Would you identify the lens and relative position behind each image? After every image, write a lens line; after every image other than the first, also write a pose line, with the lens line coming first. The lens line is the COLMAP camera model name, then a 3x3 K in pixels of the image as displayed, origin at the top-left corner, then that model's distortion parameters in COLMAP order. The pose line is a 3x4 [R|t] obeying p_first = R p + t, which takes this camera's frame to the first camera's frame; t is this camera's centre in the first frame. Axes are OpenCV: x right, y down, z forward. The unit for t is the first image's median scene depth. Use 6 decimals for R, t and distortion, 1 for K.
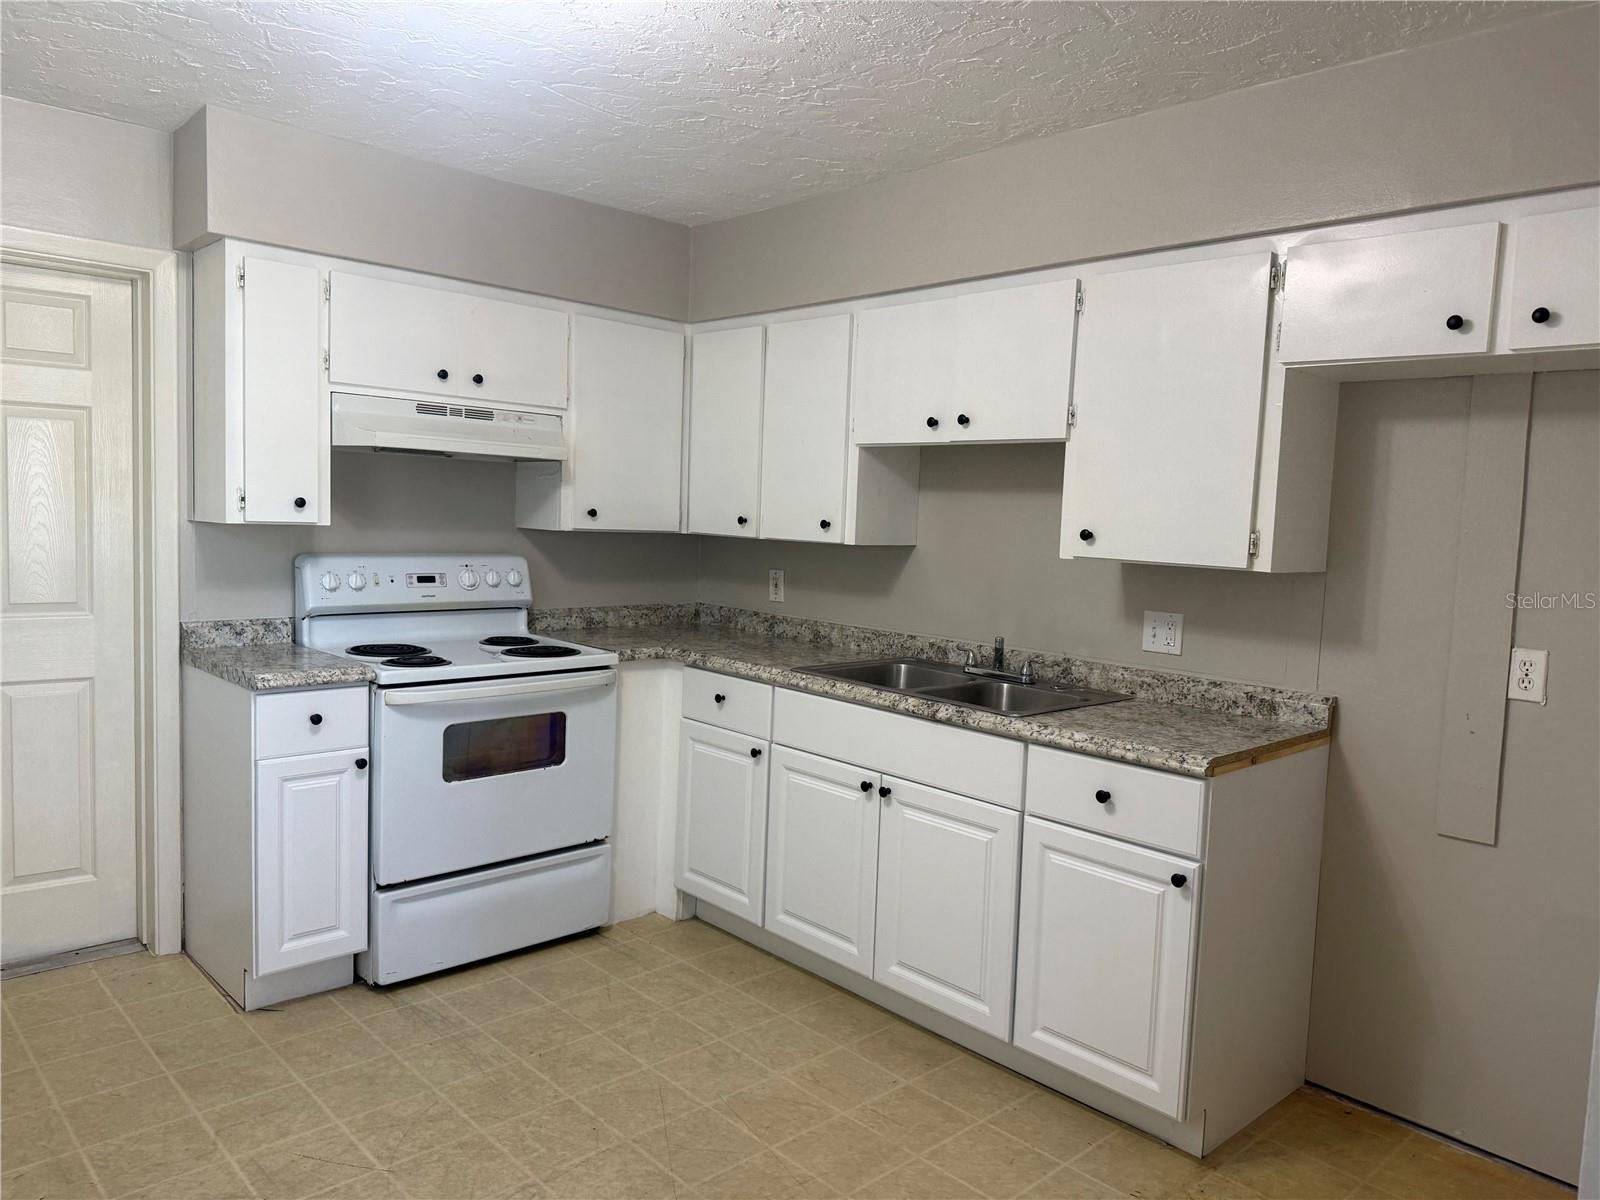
lens RADIAL K [[1124.9, 0, 800.0], [0, 1124.9, 600.0], [0, 0, 1]] dist [0.097173, -0.134244]
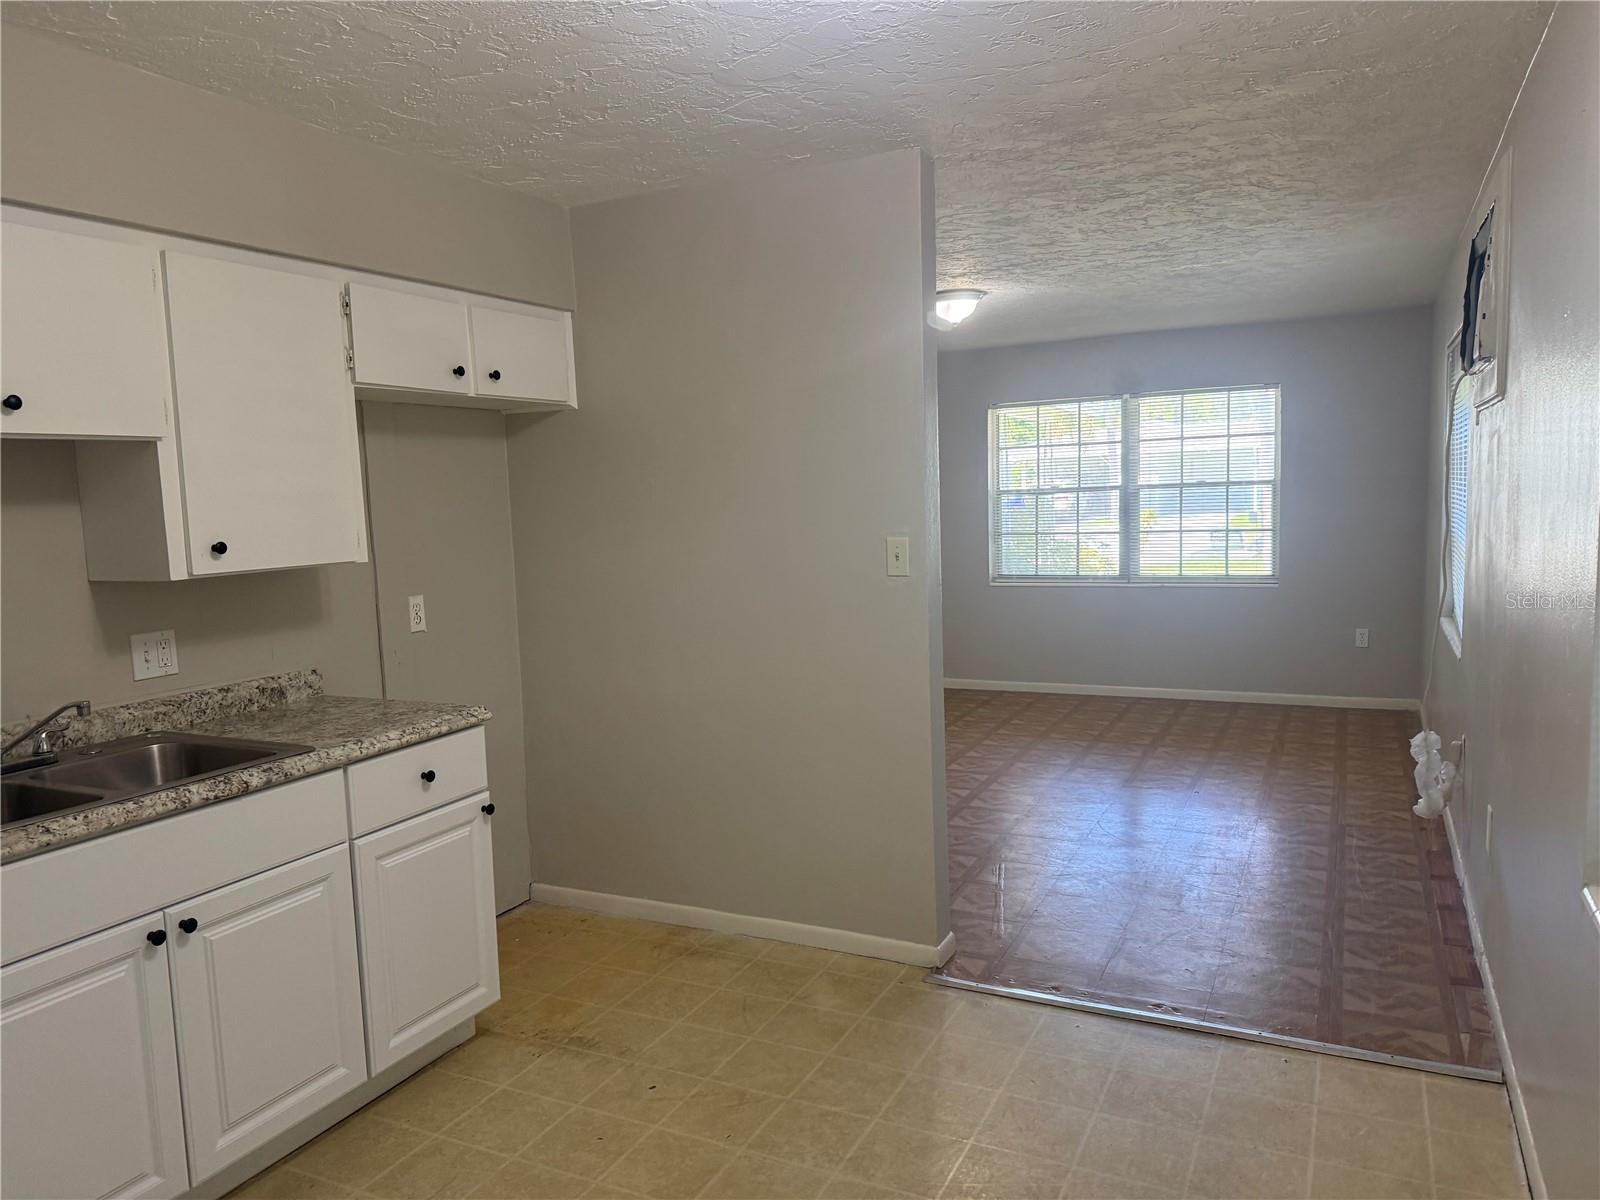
lens RADIAL K [[1125.5, 0, 795.3], [0, 1125.5, 610.6], [0, 0, 1]] dist [0.092009, -0.135537]
pose [[-0.355469, -0.127167, 0.925997, -0.742569], [0.098053, 0.980162, 0.172246, -0.119286], [-0.929531, 0.152025, -0.335948, 0.889071]]
